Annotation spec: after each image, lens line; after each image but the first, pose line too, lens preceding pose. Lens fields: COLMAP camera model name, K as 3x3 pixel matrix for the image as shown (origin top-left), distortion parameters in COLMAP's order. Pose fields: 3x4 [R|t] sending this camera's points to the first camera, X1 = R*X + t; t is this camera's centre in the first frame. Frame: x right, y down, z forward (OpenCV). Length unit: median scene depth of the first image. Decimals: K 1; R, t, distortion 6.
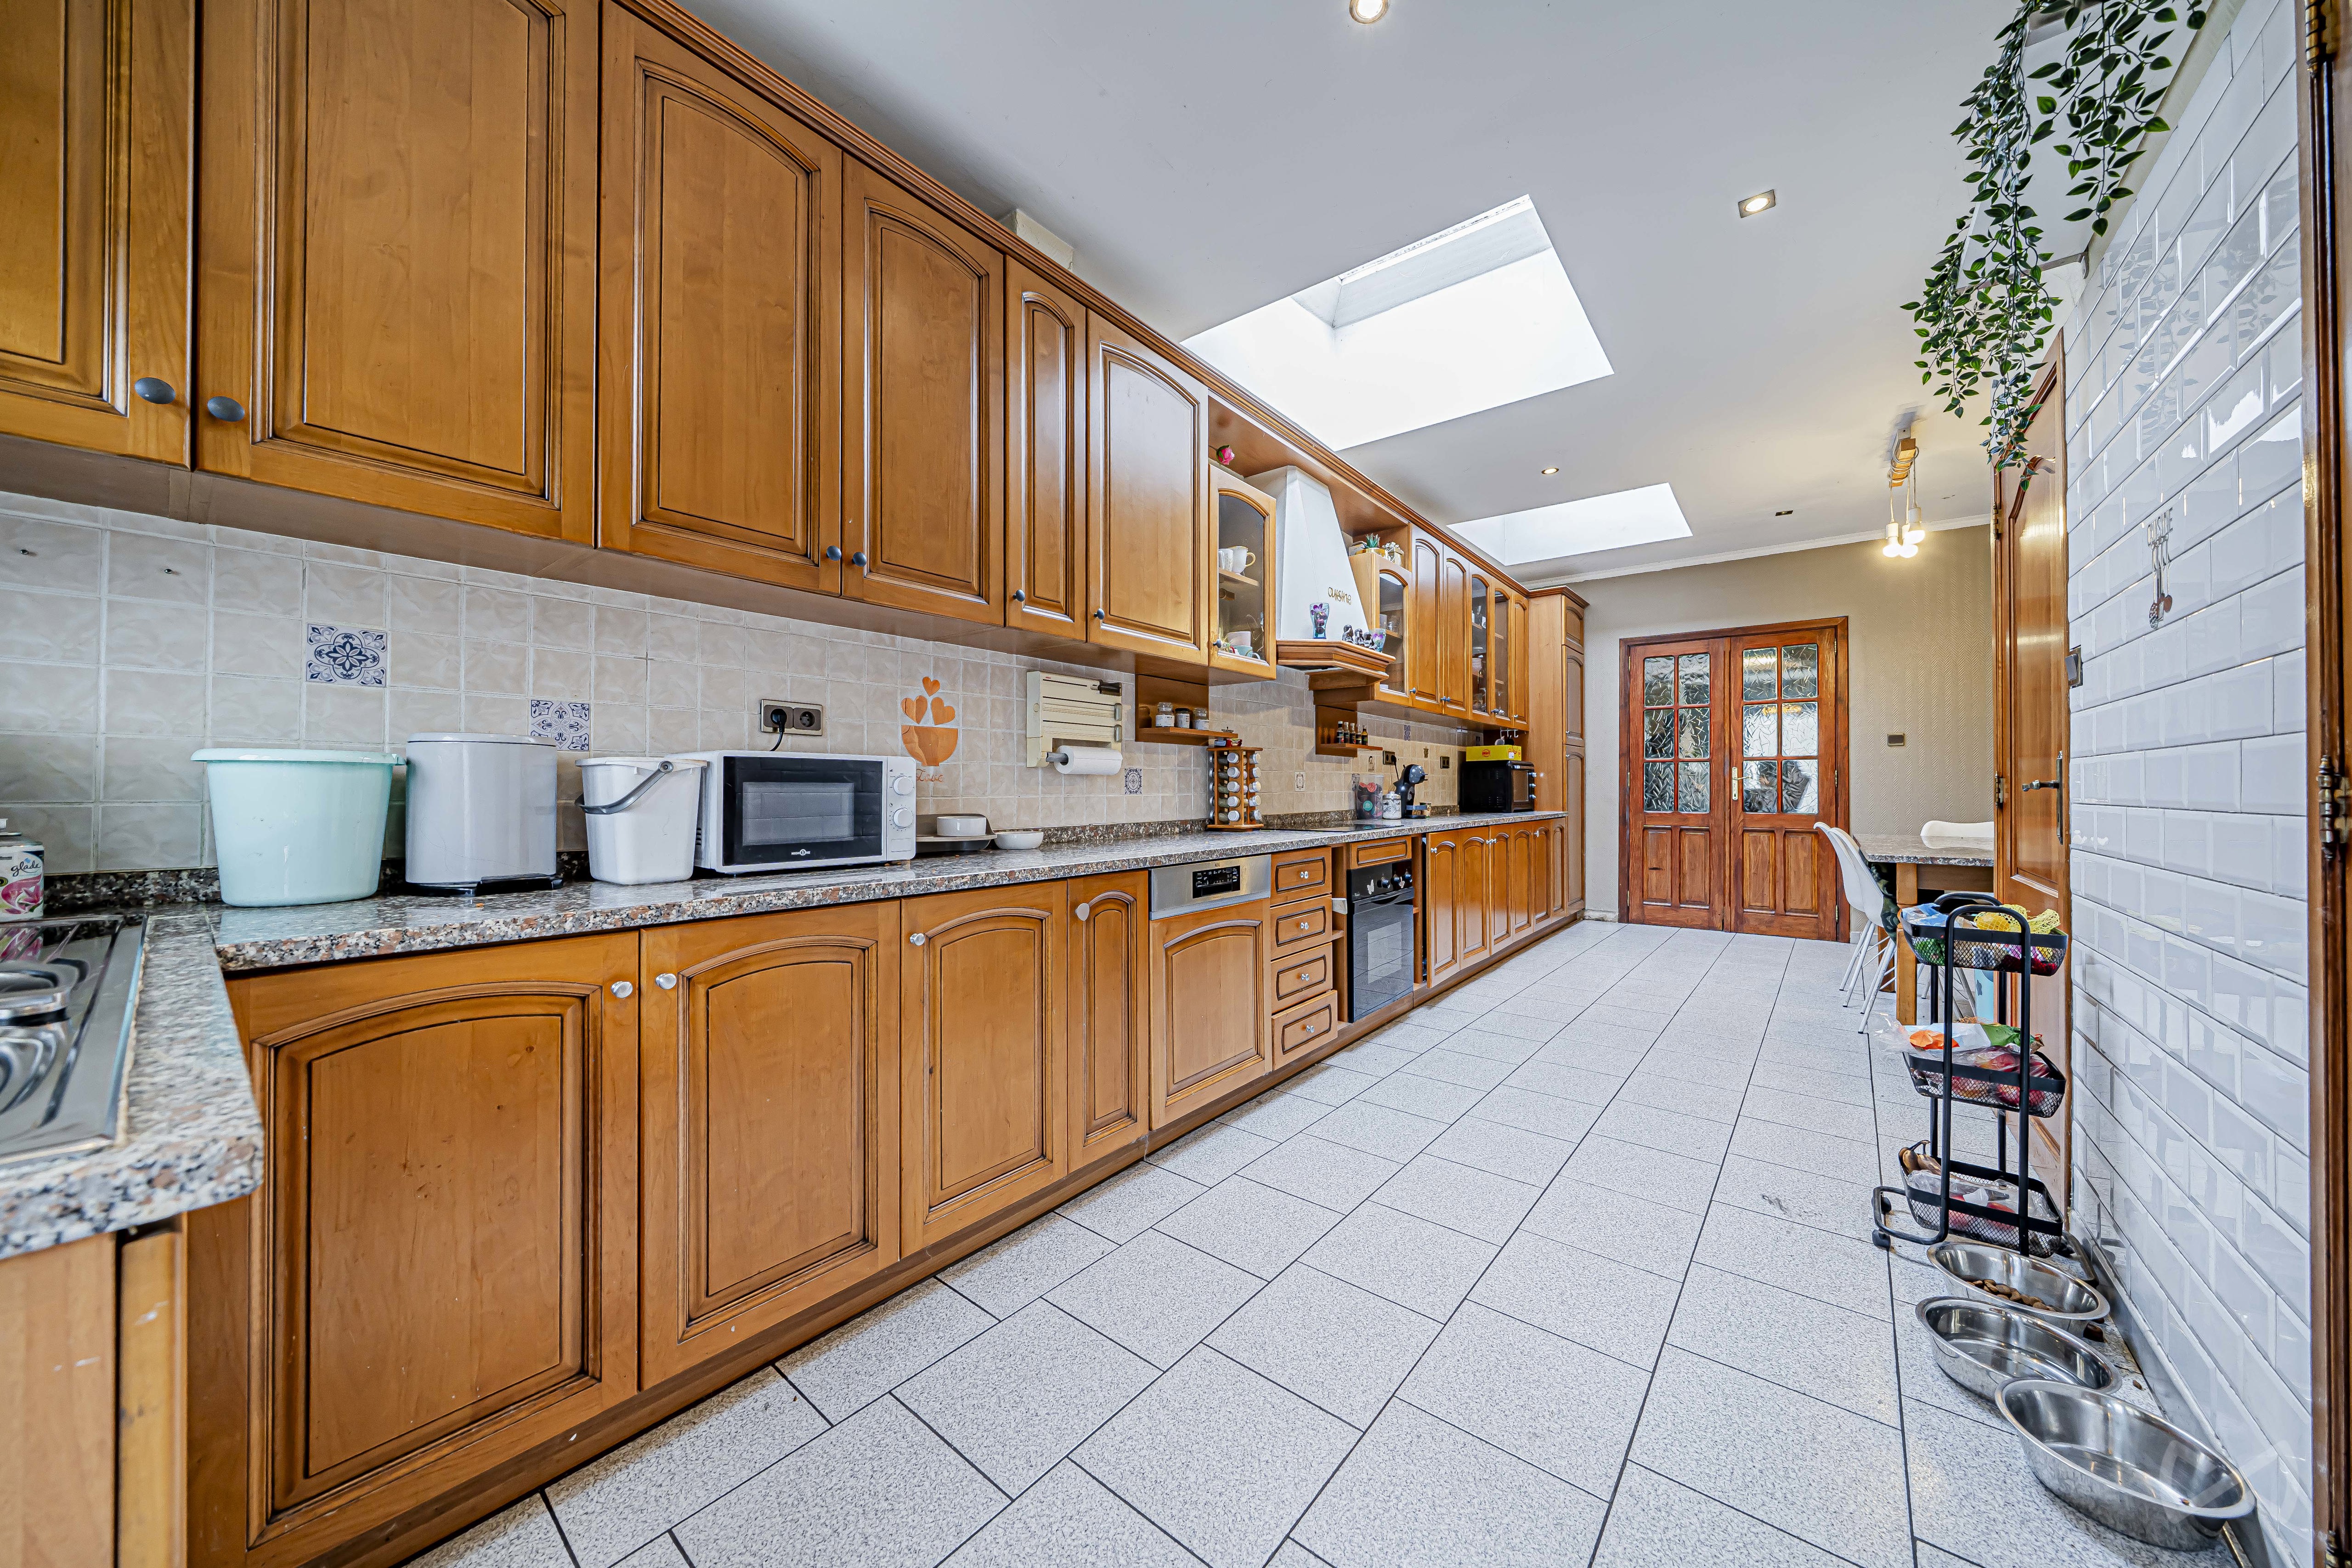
lens RADIAL K [[806.5, 0, 1181.9], [0, 806.5, 771.1], [0, 0, 1]] dist [-0.003206, -0.000090]
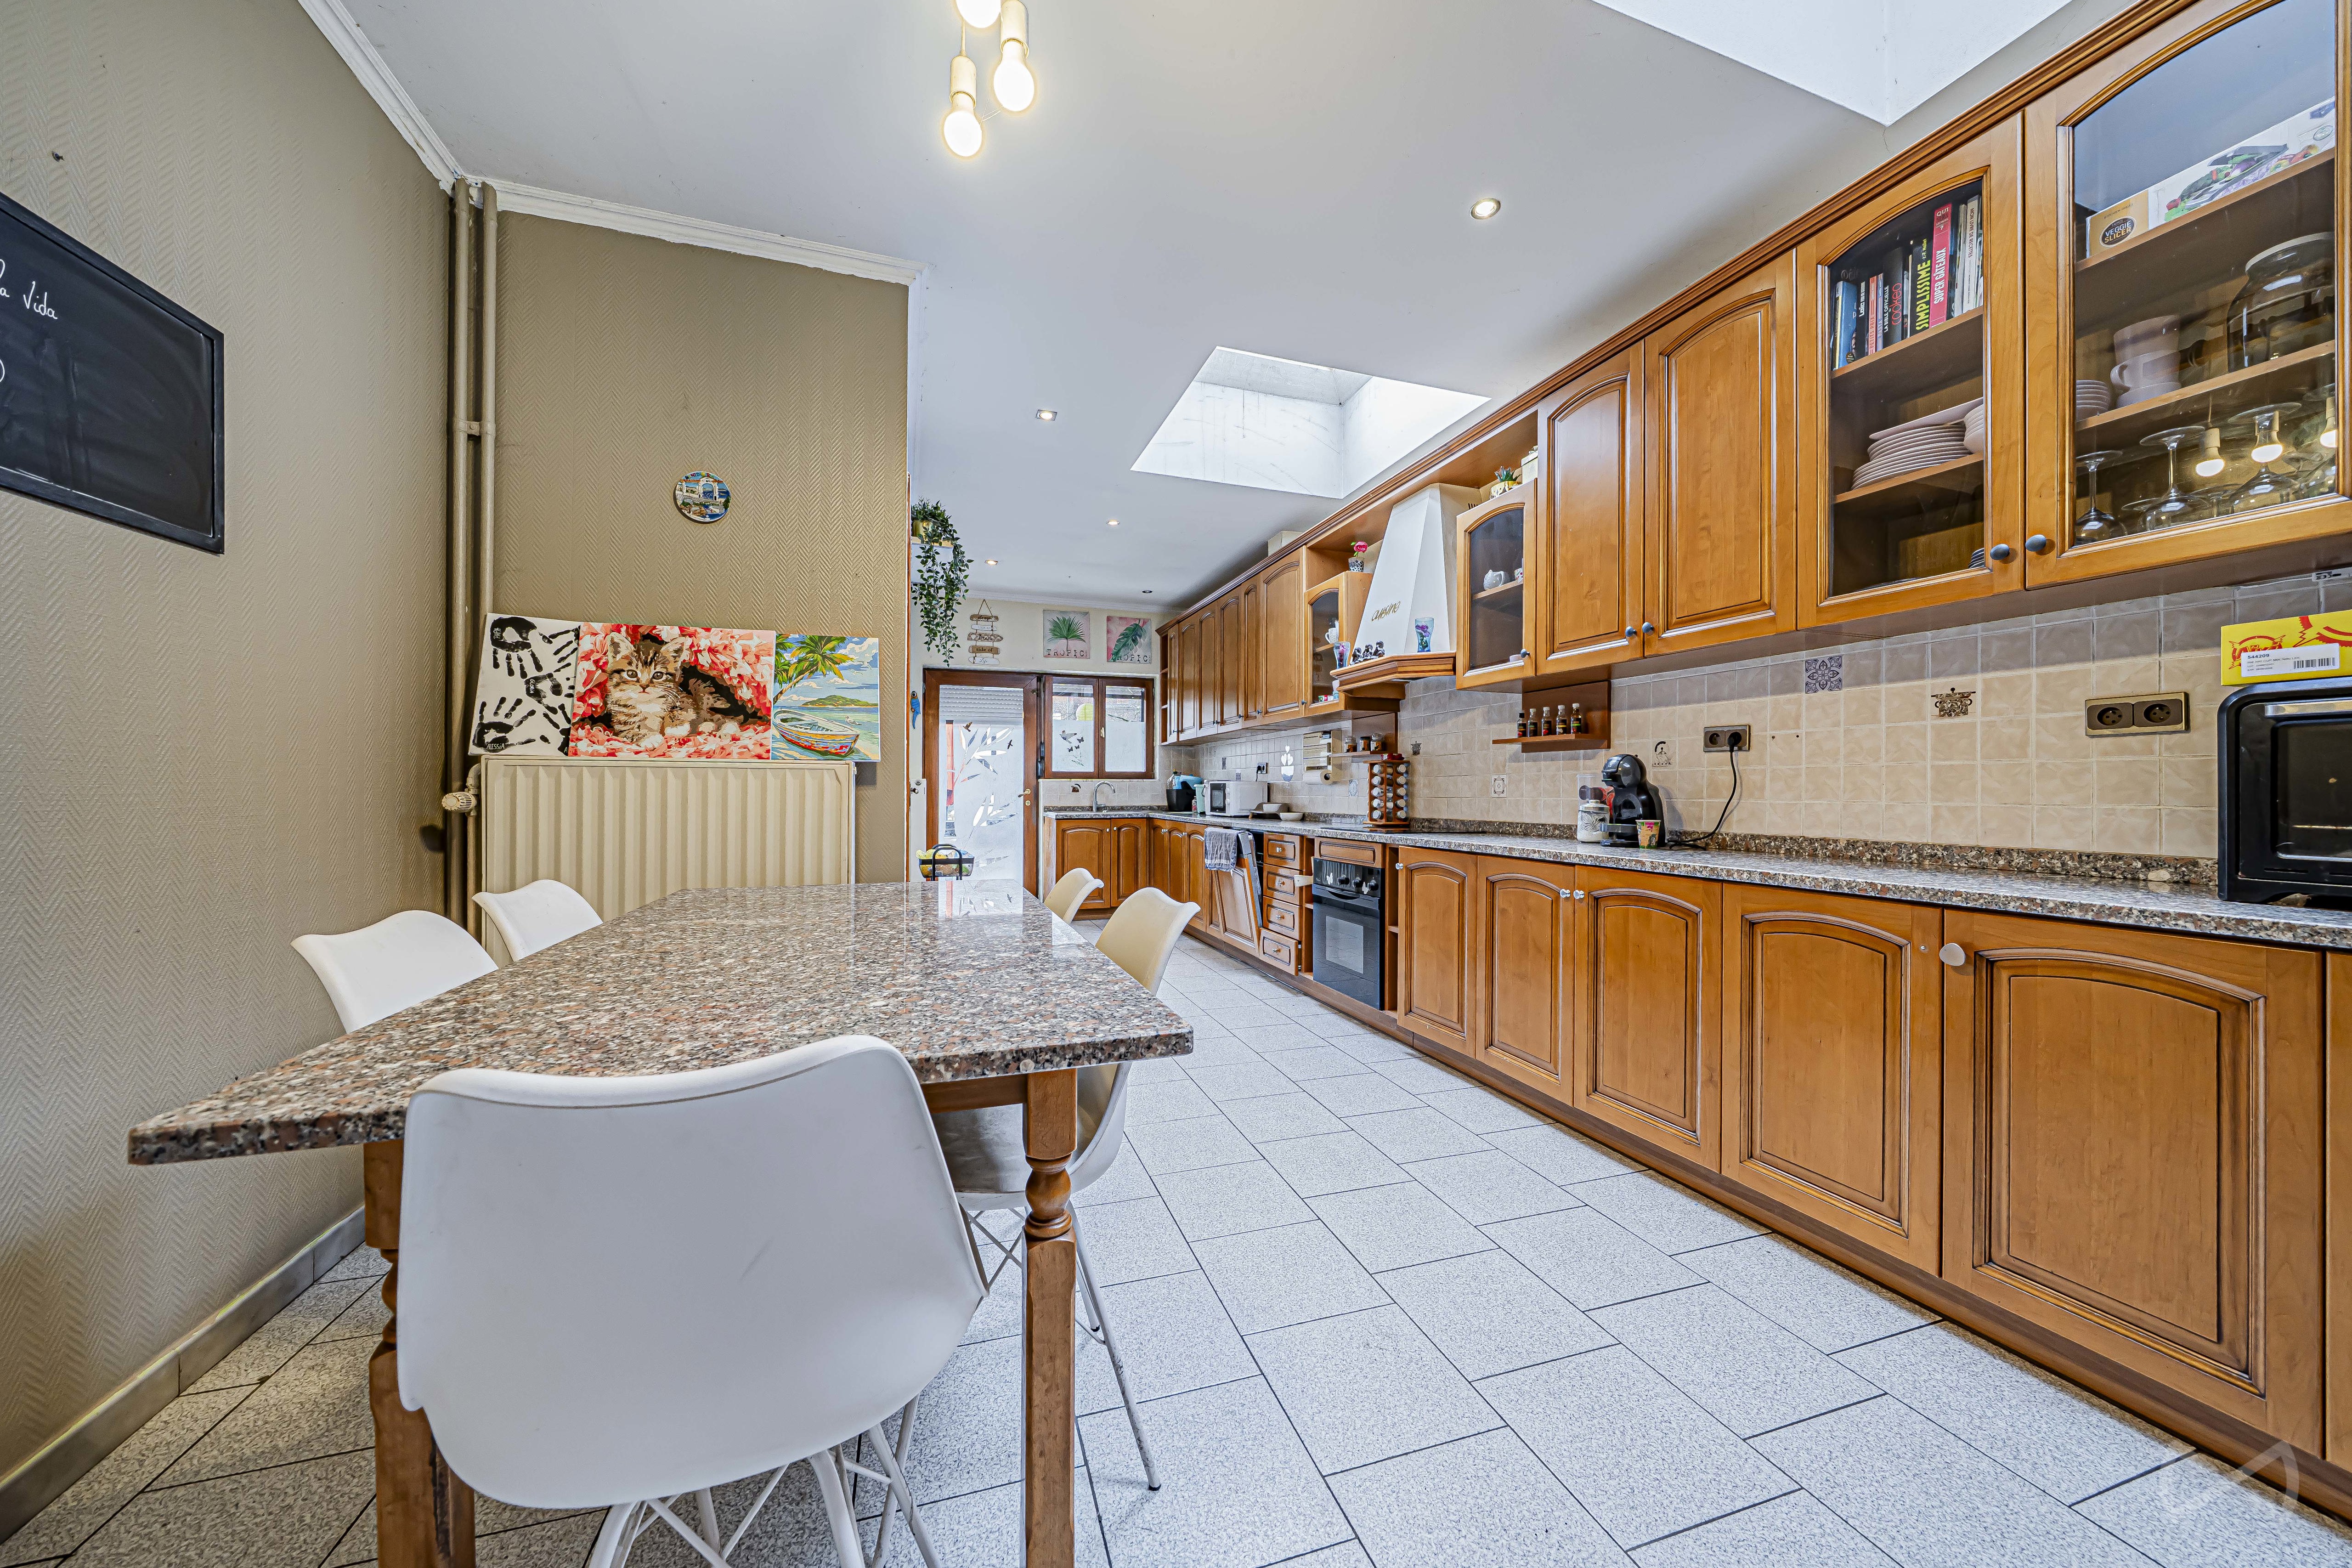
lens RADIAL K [[806.5, 0, 1173.5], [0, 806.5, 795.3], [0, 0, 1]] dist [-0.003206, -0.000090]
pose [[-0.553887, -0.010240, -0.832529, 1.184125], [-0.003947, 0.999945, -0.009673, 0.035830], [0.832582, -0.002072, -0.553898, 1.305994]]
